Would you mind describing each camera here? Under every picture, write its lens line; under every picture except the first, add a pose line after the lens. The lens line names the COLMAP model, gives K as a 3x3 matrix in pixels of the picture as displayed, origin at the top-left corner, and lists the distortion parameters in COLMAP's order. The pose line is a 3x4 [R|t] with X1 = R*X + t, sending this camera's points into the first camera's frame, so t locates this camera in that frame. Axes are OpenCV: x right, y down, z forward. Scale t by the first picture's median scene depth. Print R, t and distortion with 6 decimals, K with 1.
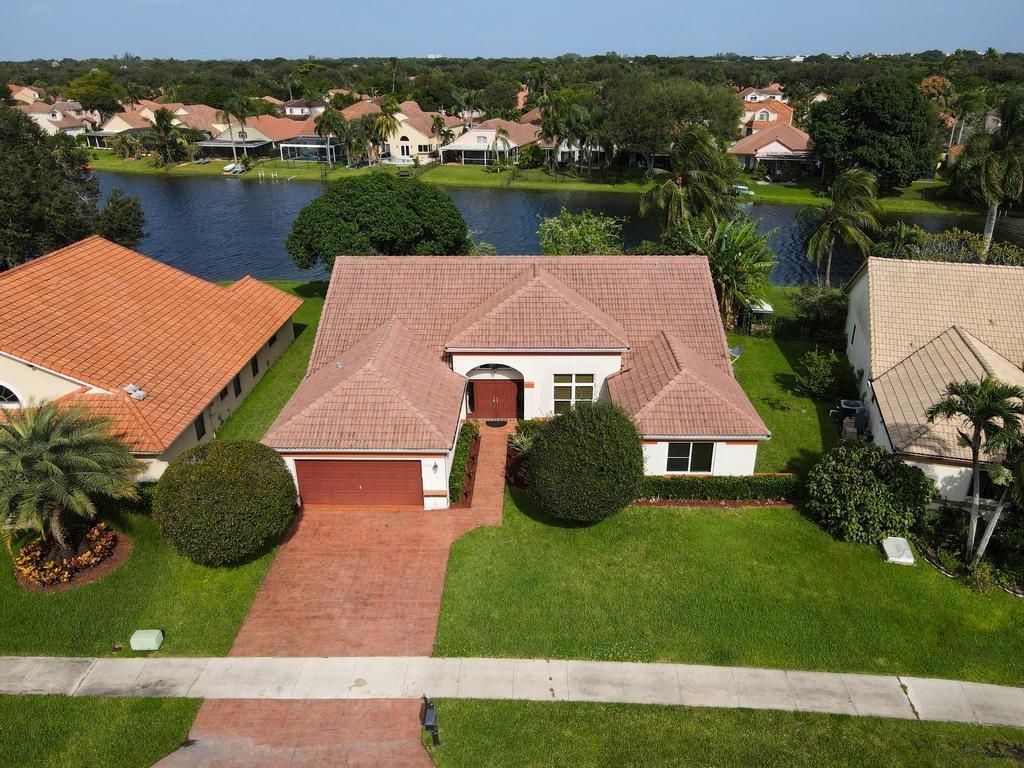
lens RADIAL K [[737.6, 0, 512.0], [0, 737.6, 384.0], [0, 0, 1]] dist [0.008705, 0.006667]
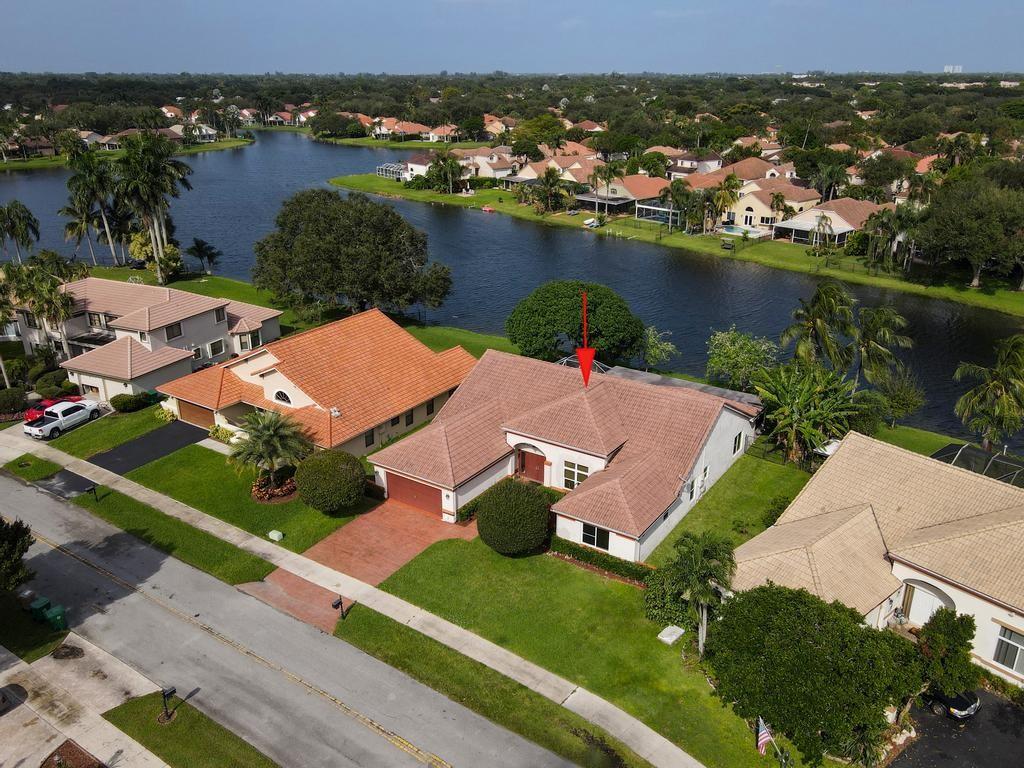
lens RADIAL K [[777.1, 0, 512.0], [0, 777.1, 384.0], [0, 0, 1]] dist [-0.001174, 0.001037]
pose [[0.849541, 0.198353, -0.488810, 0.880267], [-0.218978, 0.975610, 0.015310, -0.206246], [0.479925, 0.094032, 0.872256, -0.518399]]
